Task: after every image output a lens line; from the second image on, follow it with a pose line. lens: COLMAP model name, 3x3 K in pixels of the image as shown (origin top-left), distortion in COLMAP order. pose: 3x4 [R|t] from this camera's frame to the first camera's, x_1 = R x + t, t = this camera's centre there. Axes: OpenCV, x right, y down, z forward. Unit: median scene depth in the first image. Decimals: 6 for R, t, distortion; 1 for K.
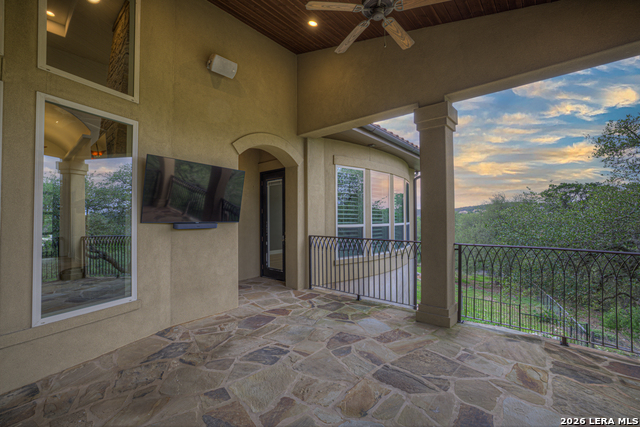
lens RADIAL K [[275.7, 0, 316.4], [0, 275.7, 212.2], [0, 0, 1]] dist [-0.043466, 0.015601]
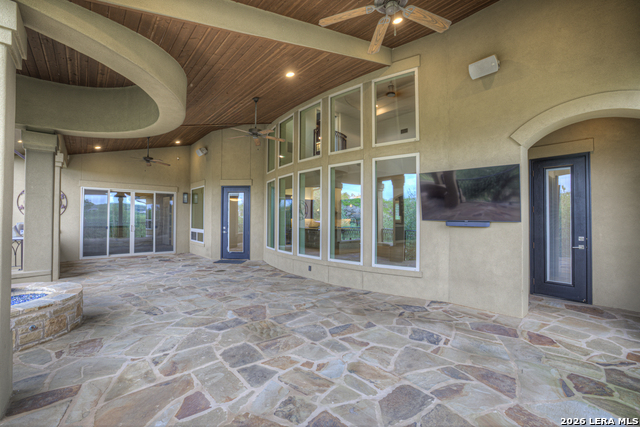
lens RADIAL K [[275.7, 0, 316.4], [0, 275.7, 212.2], [0, 0, 1]] dist [-0.043466, 0.015601]
pose [[-0.135882, -0.014197, -0.990623, 0.891702], [0.017214, 0.999713, -0.016689, 0.010559], [0.990575, -0.019320, -0.135599, 0.620355]]
